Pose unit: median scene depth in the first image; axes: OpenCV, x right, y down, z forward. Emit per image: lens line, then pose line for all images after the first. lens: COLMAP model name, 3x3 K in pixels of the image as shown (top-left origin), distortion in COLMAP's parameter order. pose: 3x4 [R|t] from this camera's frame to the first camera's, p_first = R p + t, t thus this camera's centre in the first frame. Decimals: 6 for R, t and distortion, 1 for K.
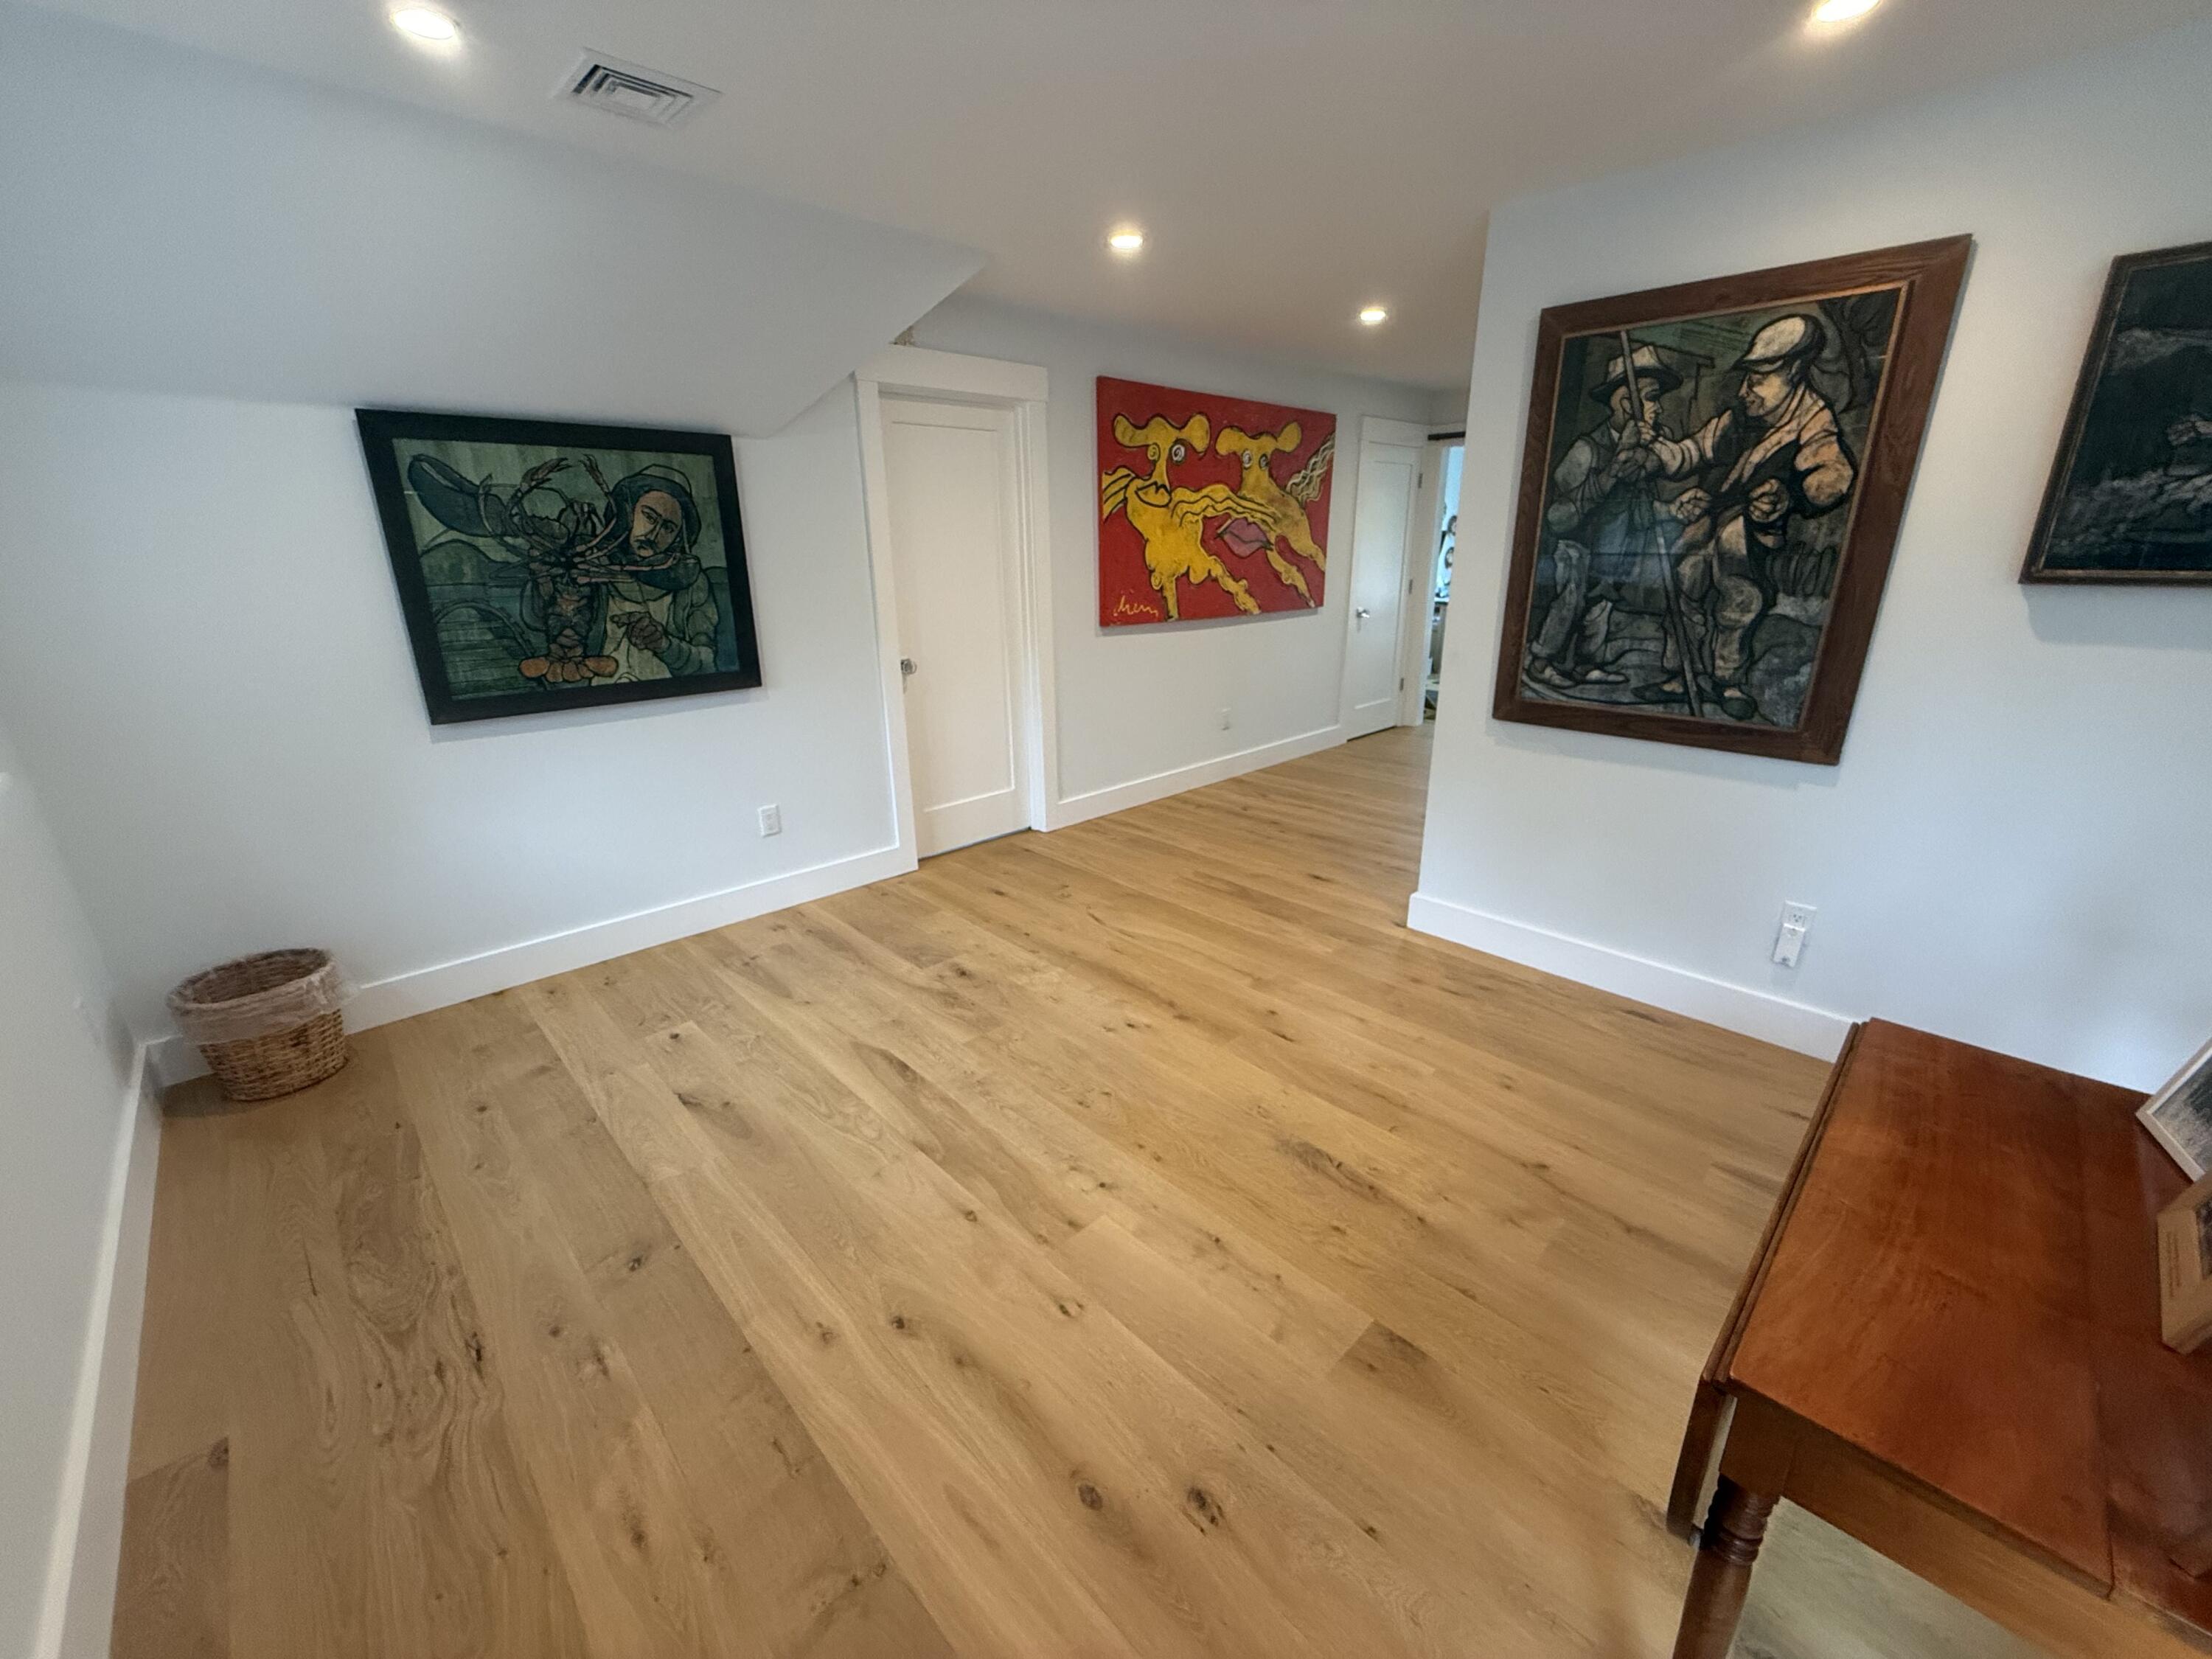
lens RADIAL K [[887.1, 0, 1111.5], [0, 887.1, 827.4], [0, 0, 1]] dist [0.003257, 0.000231]
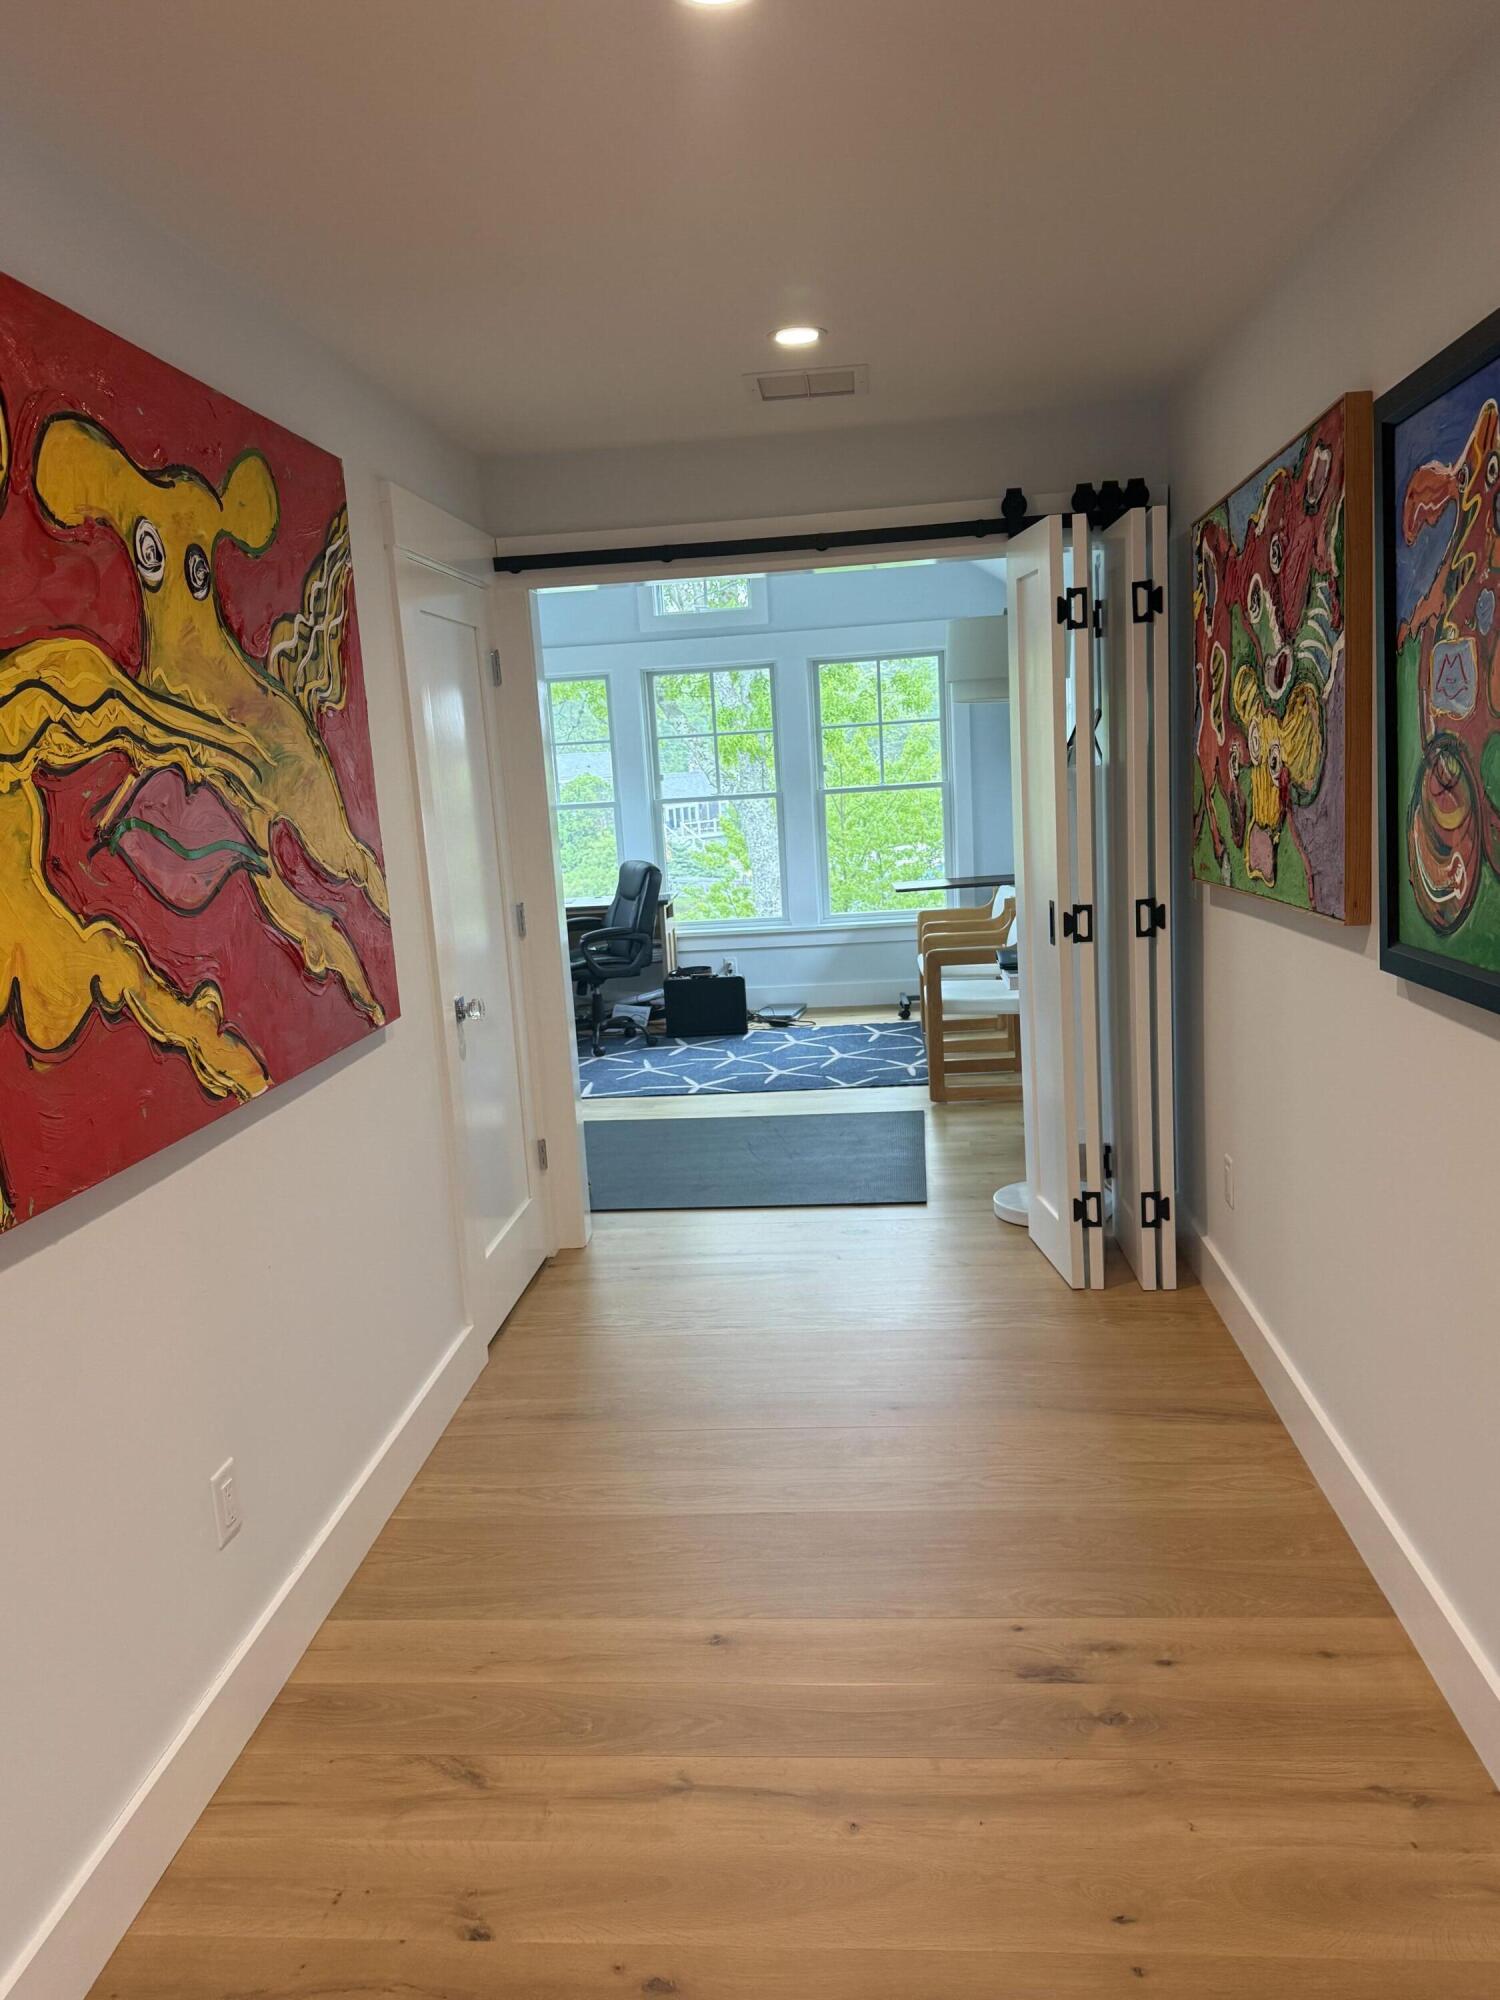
lens RADIAL K [[1445.6, 0, 744.9], [0, 1445.6, 1004.0], [0, 0, 1]] dist [0.011717, 0.000069]
pose [[0.758146, -0.146515, 0.635412, -0.005366], [0.253673, 0.963943, -0.080403, -0.197488], [-0.600720, 0.222144, 0.767976, 0.566808]]
